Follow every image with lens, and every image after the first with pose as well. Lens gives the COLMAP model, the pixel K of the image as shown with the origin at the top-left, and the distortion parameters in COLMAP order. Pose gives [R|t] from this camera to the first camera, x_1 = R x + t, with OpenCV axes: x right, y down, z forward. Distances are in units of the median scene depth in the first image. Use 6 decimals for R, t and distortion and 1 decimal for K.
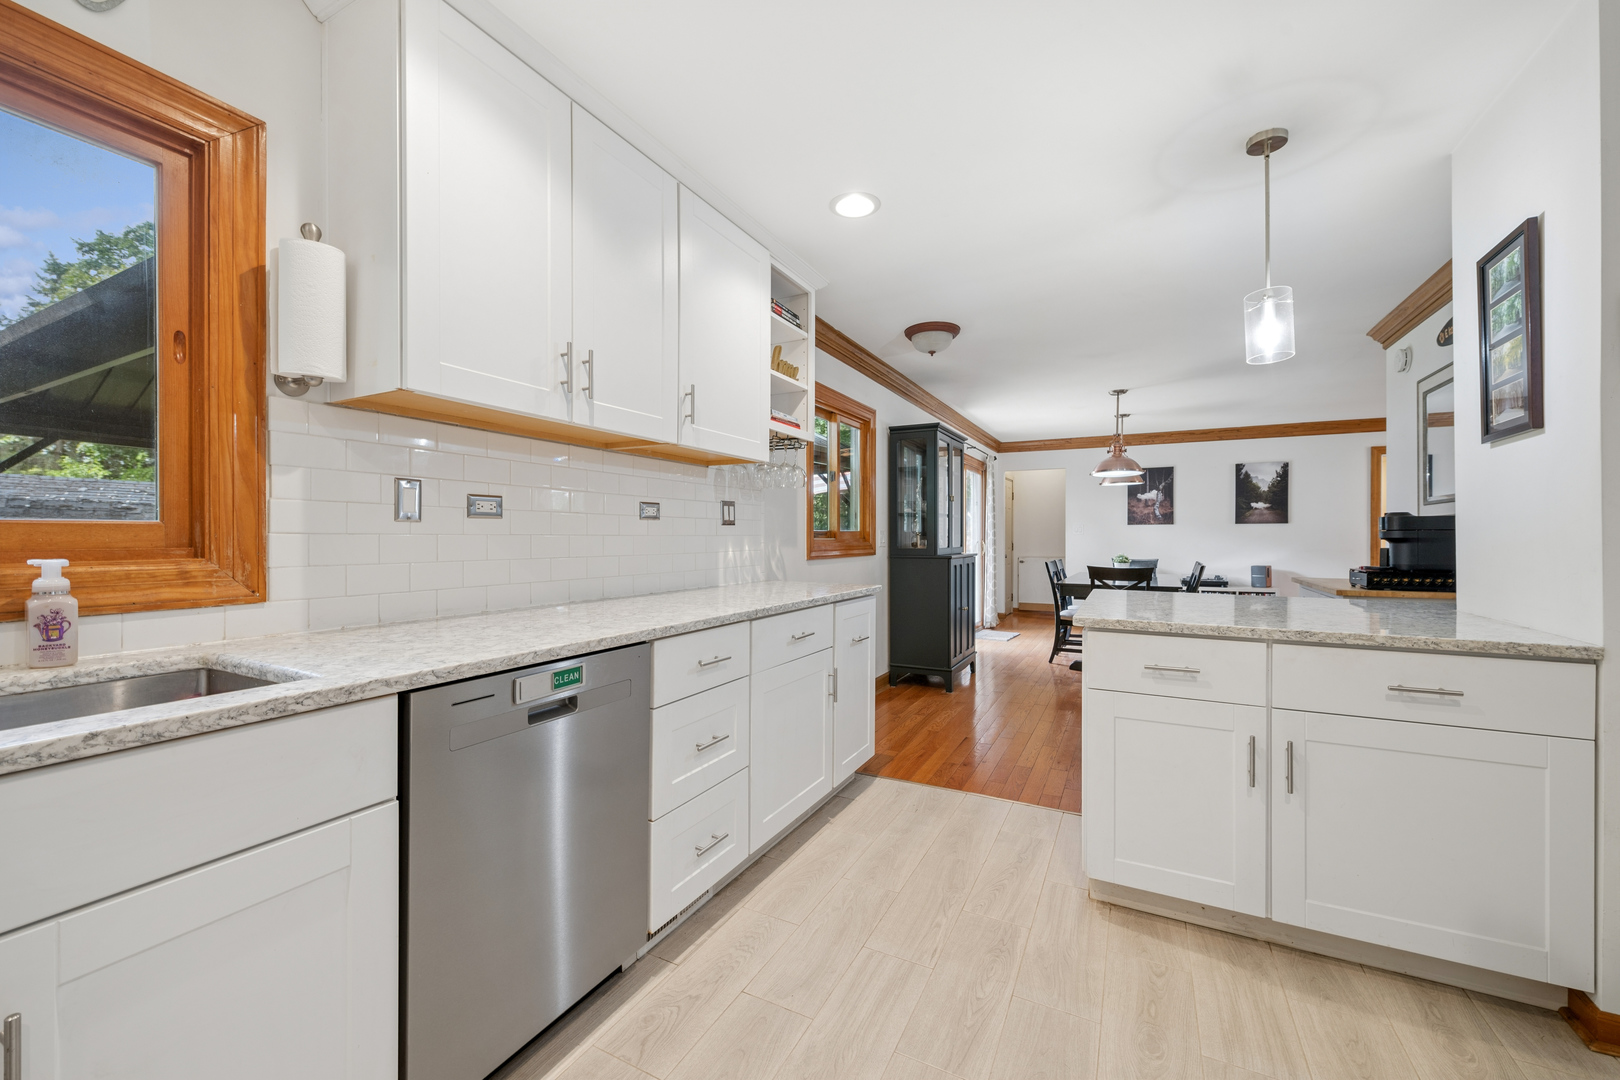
lens RADIAL K [[635.1, 0, 810.3], [0, 635.1, 540.7], [0, 0, 1]] dist [0.002192, -0.000011]
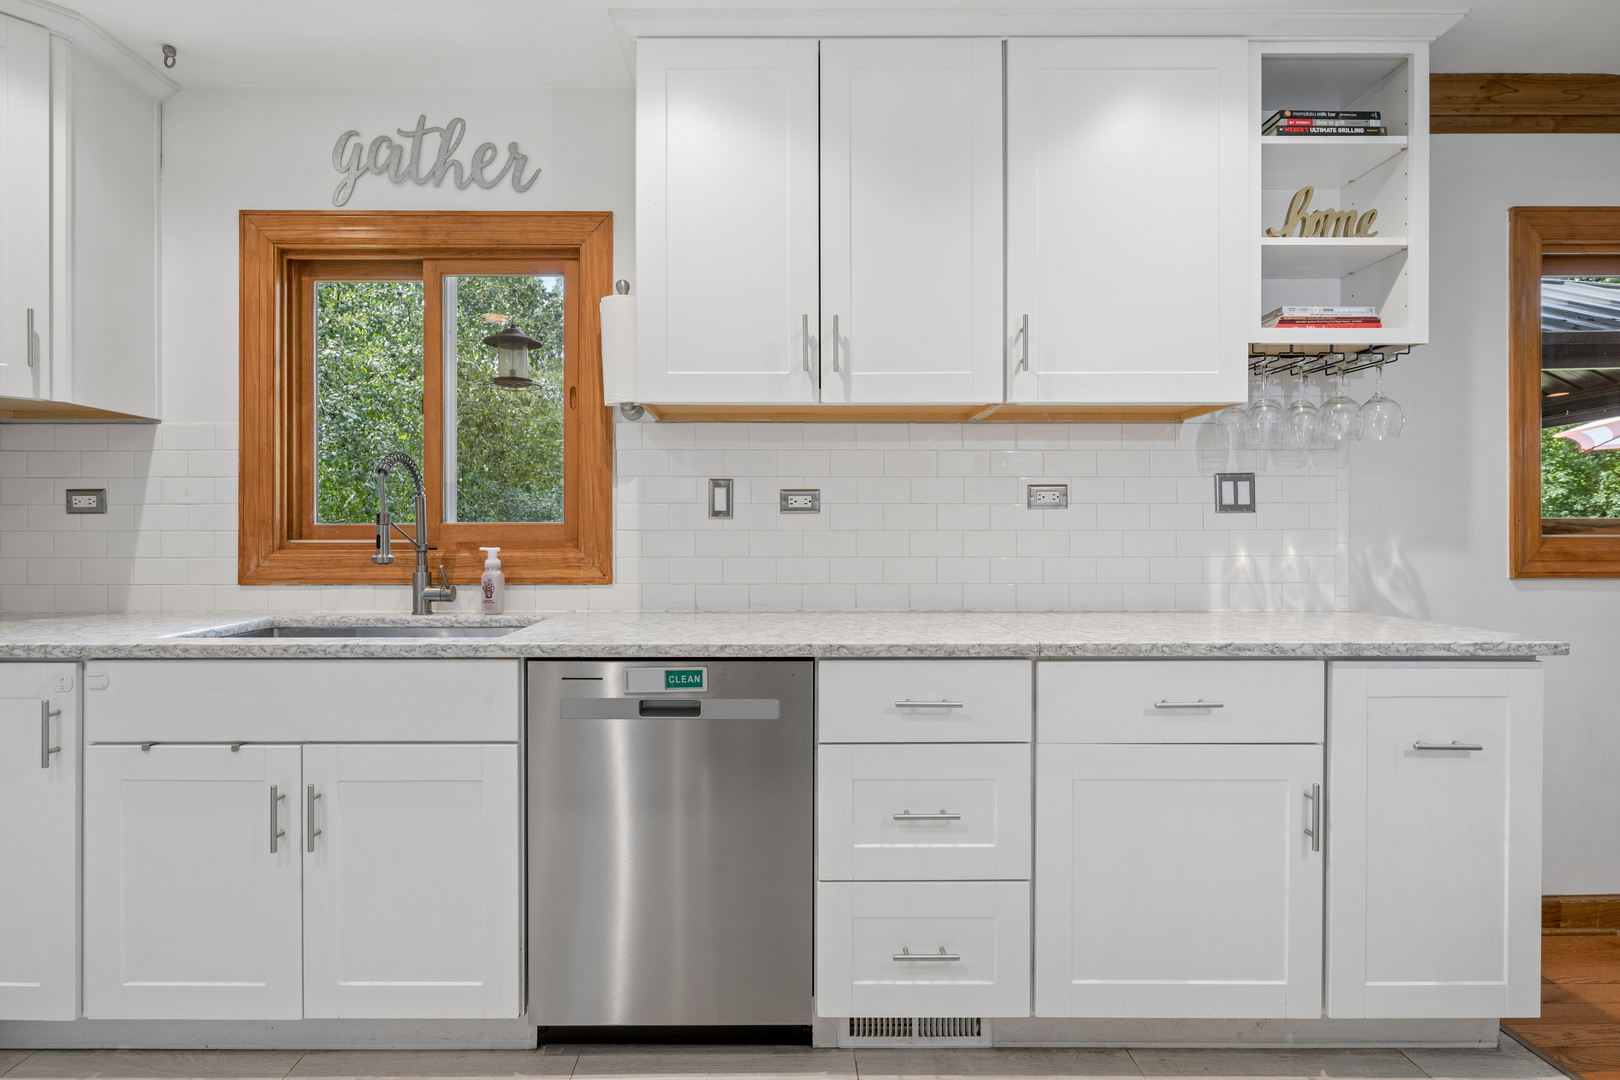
lens RADIAL K [[832.8, 0, 810.3], [0, 832.8, 533.6], [0, 0, 1]] dist [0.001072, -0.001907]
pose [[0.461411, 0.000180, -0.887186, 0.614520], [-0.003366, 0.999993, -0.001548, -0.003139], [0.887180, 0.003700, 0.461409, 0.433872]]
